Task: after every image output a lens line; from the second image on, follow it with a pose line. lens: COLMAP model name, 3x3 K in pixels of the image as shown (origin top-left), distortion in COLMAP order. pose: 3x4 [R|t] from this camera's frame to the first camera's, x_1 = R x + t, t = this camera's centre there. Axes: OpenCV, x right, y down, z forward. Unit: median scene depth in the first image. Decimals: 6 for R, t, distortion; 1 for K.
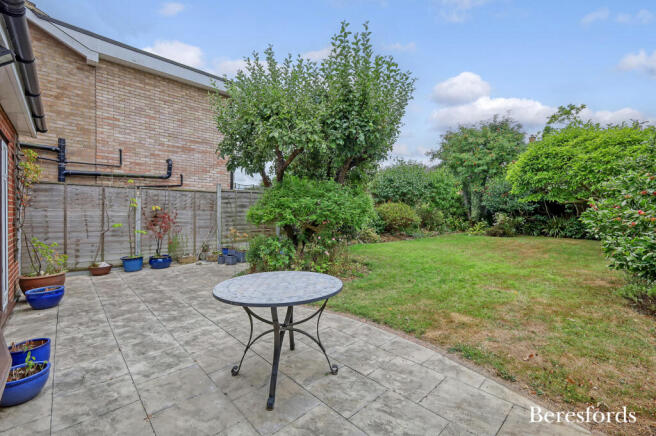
lens RADIAL K [[286.0, 0, 325.9], [0, 286.0, 216.1], [0, 0, 1]] dist [0.002216, -0.000038]
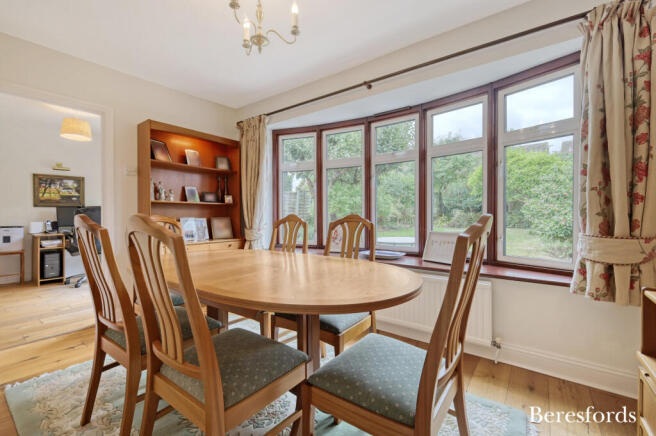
lens RADIAL K [[286.0, 0, 327.3], [0, 286.0, 215.9], [0, 0, 1]] dist [0.002216, -0.000038]
pose [[0.984063, -0.006215, 0.177713, -0.486801], [0.006243, 0.999980, 0.000405, 0.031135], [-0.177712, 0.000711, 0.984082, -0.419331]]
